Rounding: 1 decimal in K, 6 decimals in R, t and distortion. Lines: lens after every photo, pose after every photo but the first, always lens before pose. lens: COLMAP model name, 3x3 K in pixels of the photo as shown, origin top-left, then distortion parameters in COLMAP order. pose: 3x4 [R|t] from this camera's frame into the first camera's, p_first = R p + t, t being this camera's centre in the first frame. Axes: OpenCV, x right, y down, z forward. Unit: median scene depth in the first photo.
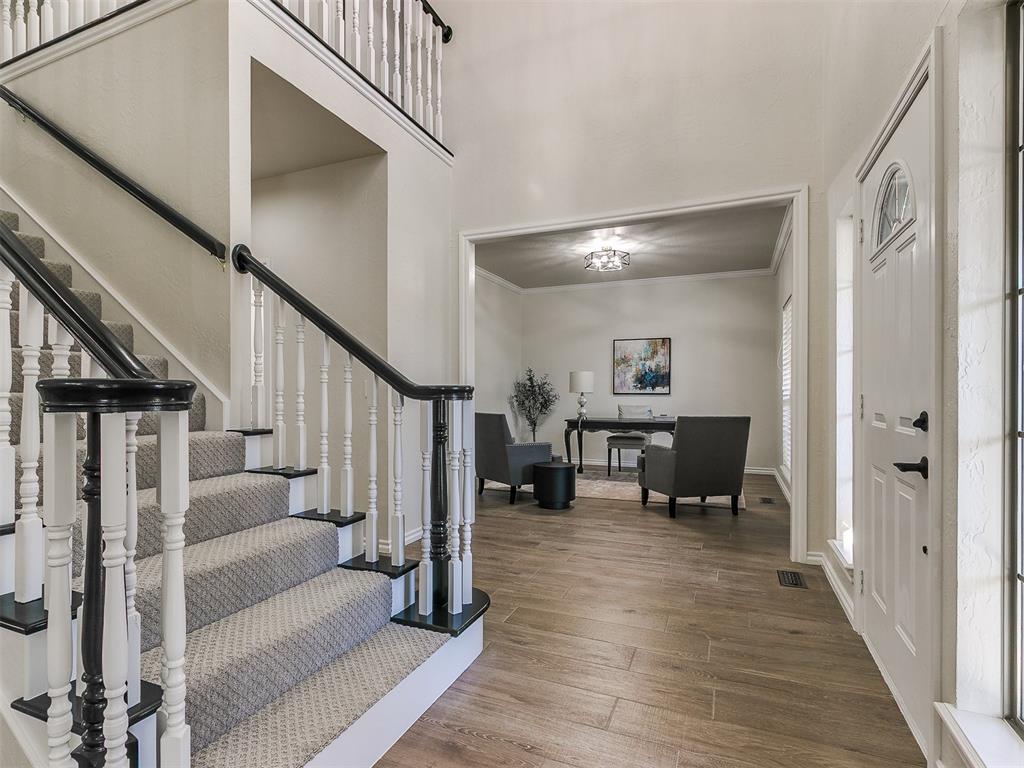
lens RADIAL K [[516.6, 0, 512.4], [0, 516.6, 393.9], [0, 0, 1]] dist [-0.000033, 0.000403]
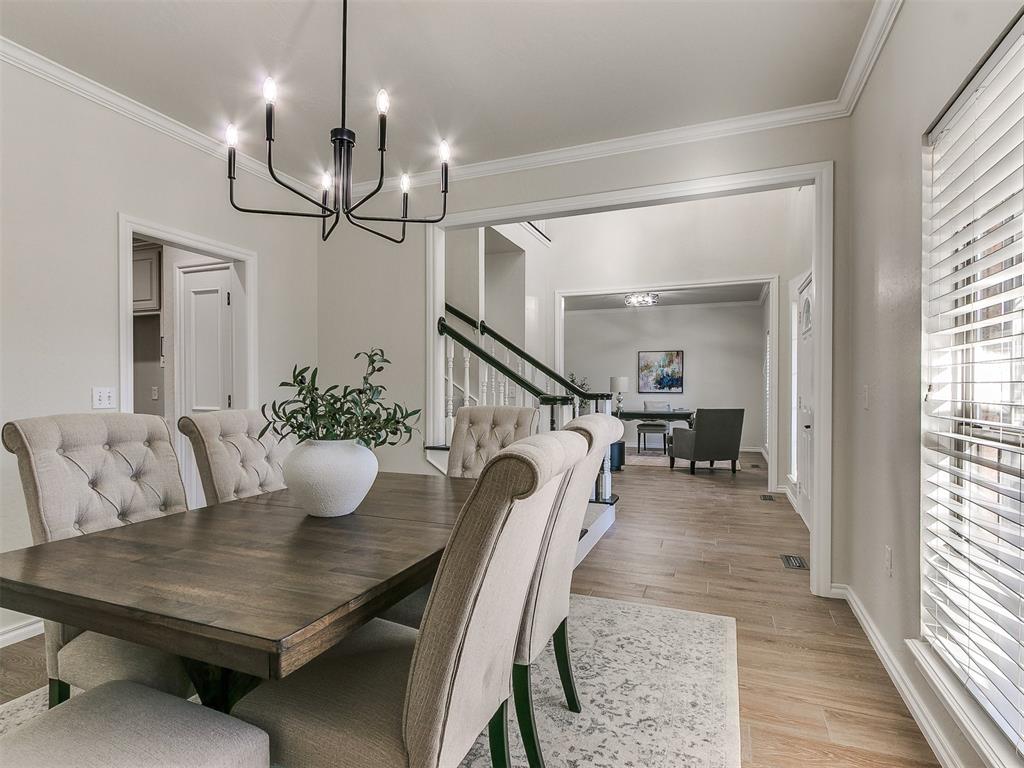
lens RADIAL K [[531.0, 0, 491.4], [0, 531.0, 391.1], [0, 0, 1]] dist [0.016406, 0.000668]
pose [[0.999956, -0.002063, -0.009184, -0.196607], [0.002100, 0.999990, 0.004064, -0.012160], [0.009176, -0.004083, 0.999950, -0.421386]]
